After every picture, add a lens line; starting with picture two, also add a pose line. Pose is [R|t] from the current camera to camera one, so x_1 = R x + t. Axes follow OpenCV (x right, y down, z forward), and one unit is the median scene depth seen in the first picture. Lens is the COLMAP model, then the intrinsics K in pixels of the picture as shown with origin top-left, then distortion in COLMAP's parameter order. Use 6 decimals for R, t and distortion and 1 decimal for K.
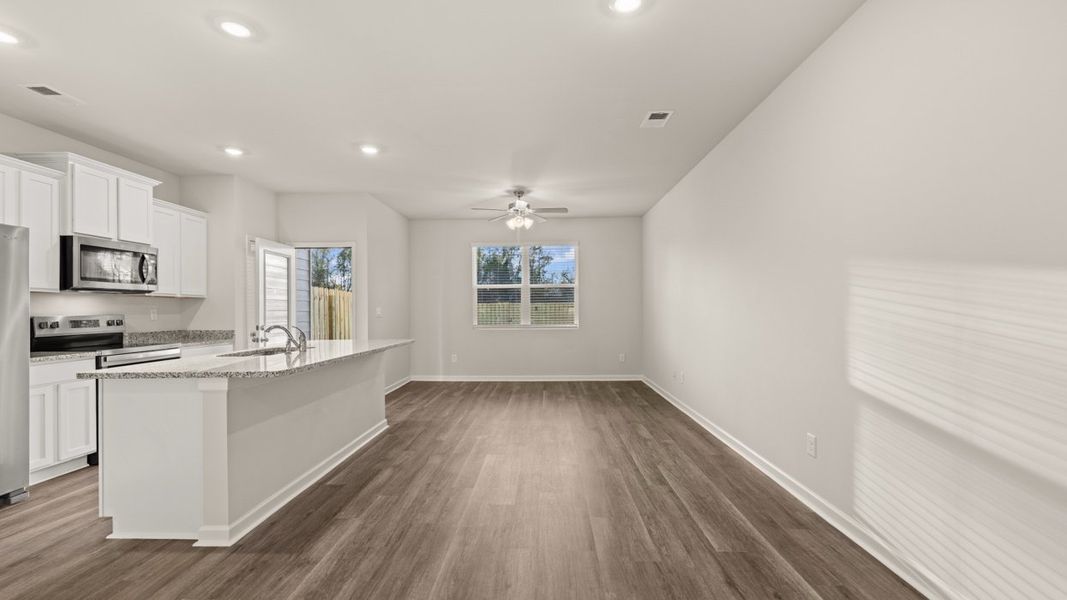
lens RADIAL K [[444.0, 0, 535.0], [0, 444.0, 308.8], [0, 0, 1]] dist [-0.002881, -0.000286]
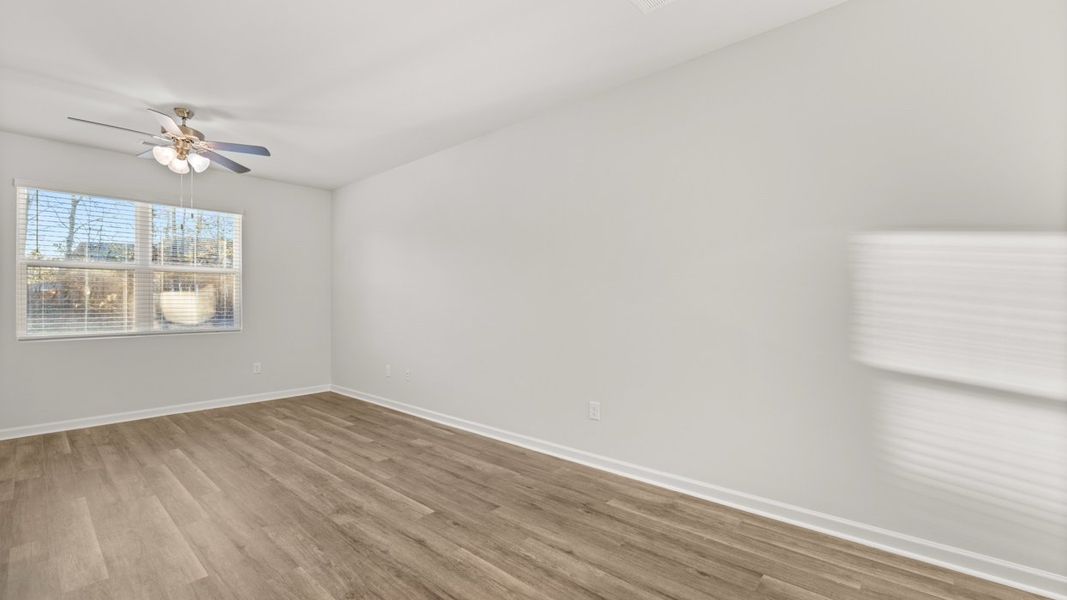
lens RADIAL K [[448.3, 0, 527.7], [0, 448.3, 300.8], [0, 0, 1]] dist [-0.000670, 0.000092]
pose [[0.652136, 0.006260, 0.758076, -0.281642], [-0.001392, 0.999974, -0.007060, 0.001693], [-0.758101, 0.003549, 0.652128, 0.350984]]
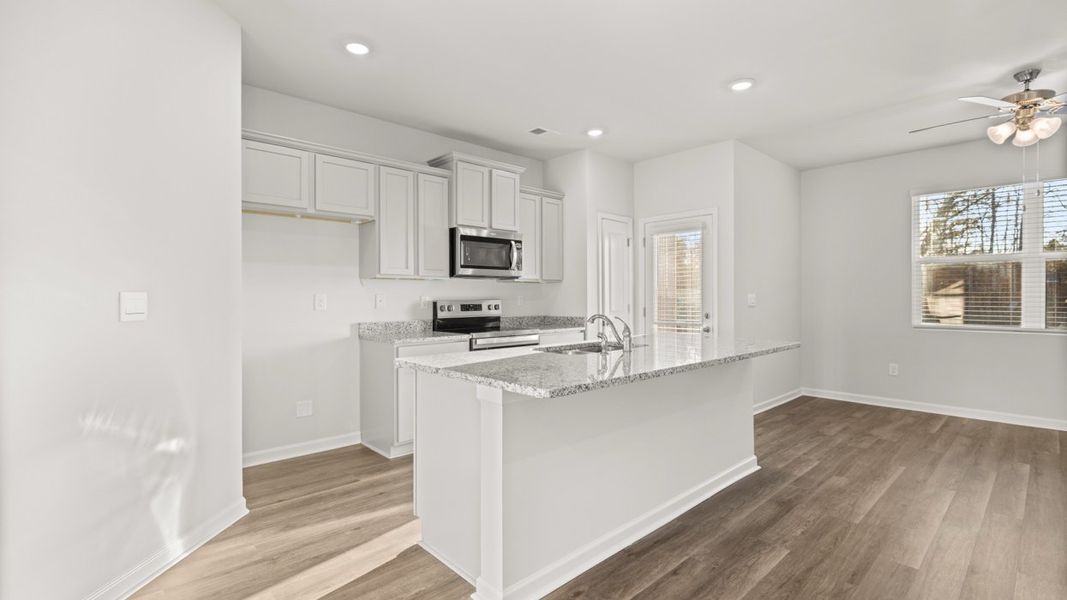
lens RADIAL K [[485.9, 0, 532.9], [0, 485.9, 295.3], [0, 0, 1]] dist [0.001685, -0.000010]
pose [[0.695300, 0.003342, -0.718712, -0.040971], [-0.003493, 0.999993, 0.001271, 0.001359], [0.718711, 0.001626, 0.695307, 0.262124]]
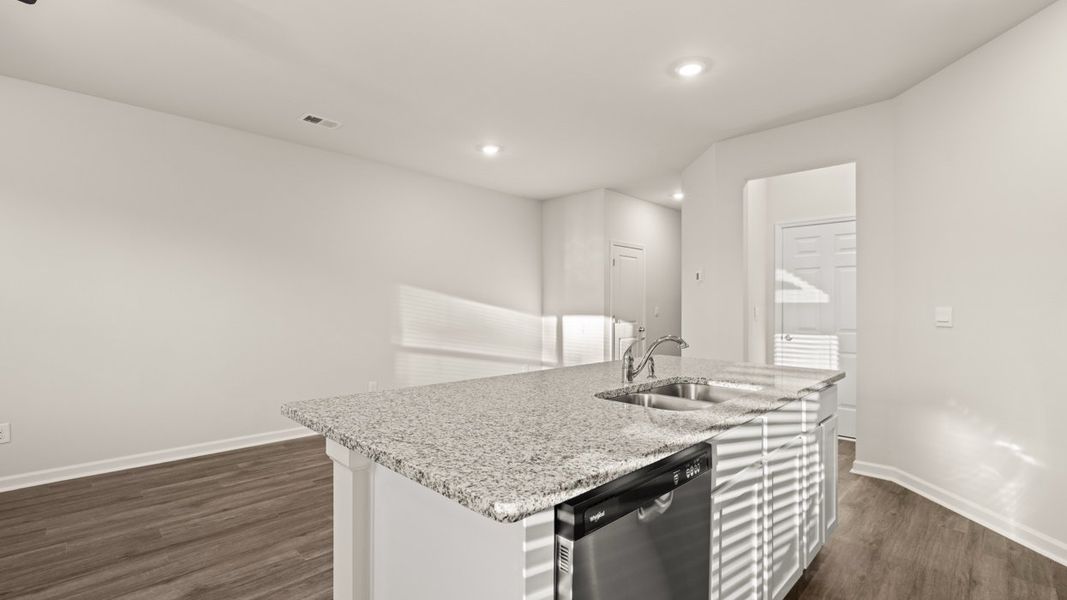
lens RADIAL K [[462.7, 0, 506.0], [0, 462.7, 305.2], [0, 0, 1]] dist [-0.011748, -0.000013]
pose [[-0.720570, 0.007260, 0.693344, -0.686644], [0.001048, 0.999955, -0.009382, 0.002699], [-0.693381, -0.006034, -0.720546, 1.312280]]
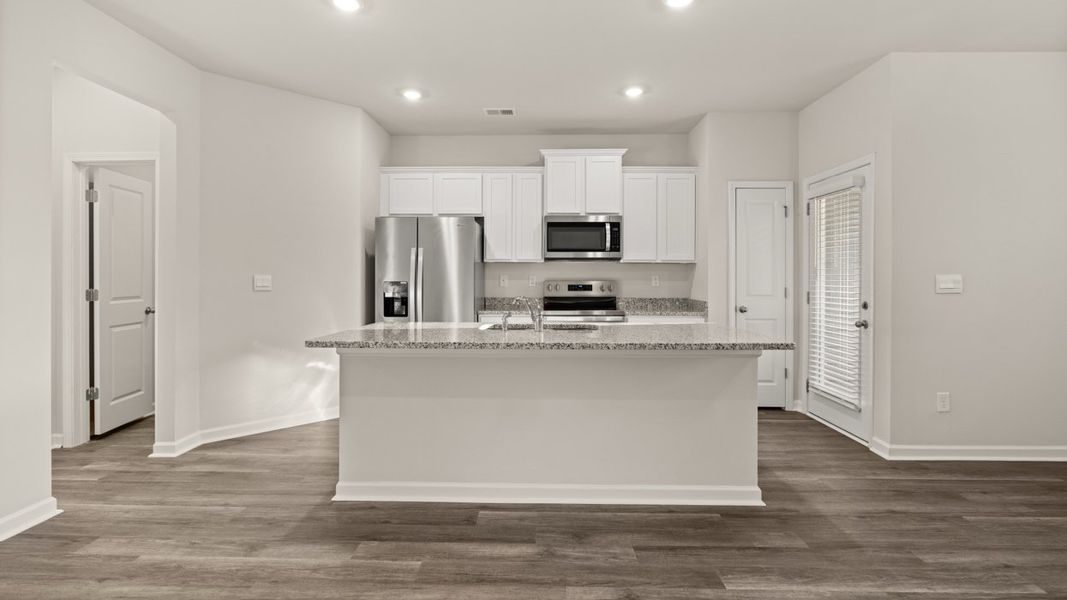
lens RADIAL K [[475.6, 0, 531.3], [0, 475.6, 276.3], [0, 0, 1]] dist [-0.007148, -0.000158]
pose [[0.002057, 0.004974, -0.999986, 0.253494], [-0.000740, 0.999987, 0.004973, -0.003170], [0.999998, 0.000729, 0.002061, 0.842667]]
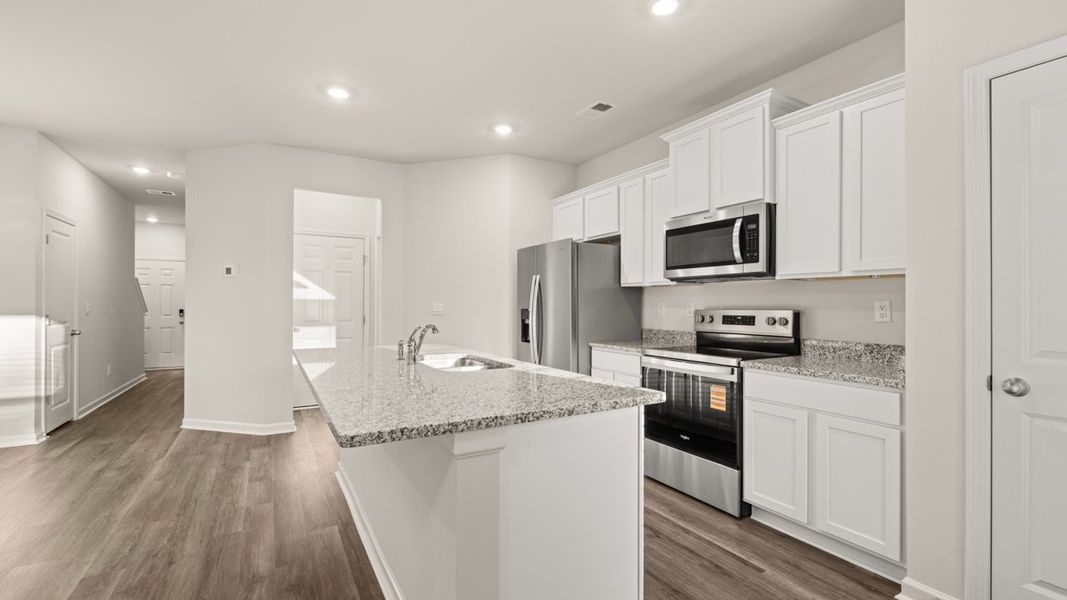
lens RADIAL K [[448.3, 0, 527.7], [0, 448.3, 300.8], [0, 0, 1]] dist [-0.000670, 0.000092]
pose [[-0.852525, 0.001584, -0.522685, -0.268532], [0.005019, 0.999974, -0.005156, 0.001297], [0.522663, -0.007019, -0.852511, 1.446161]]
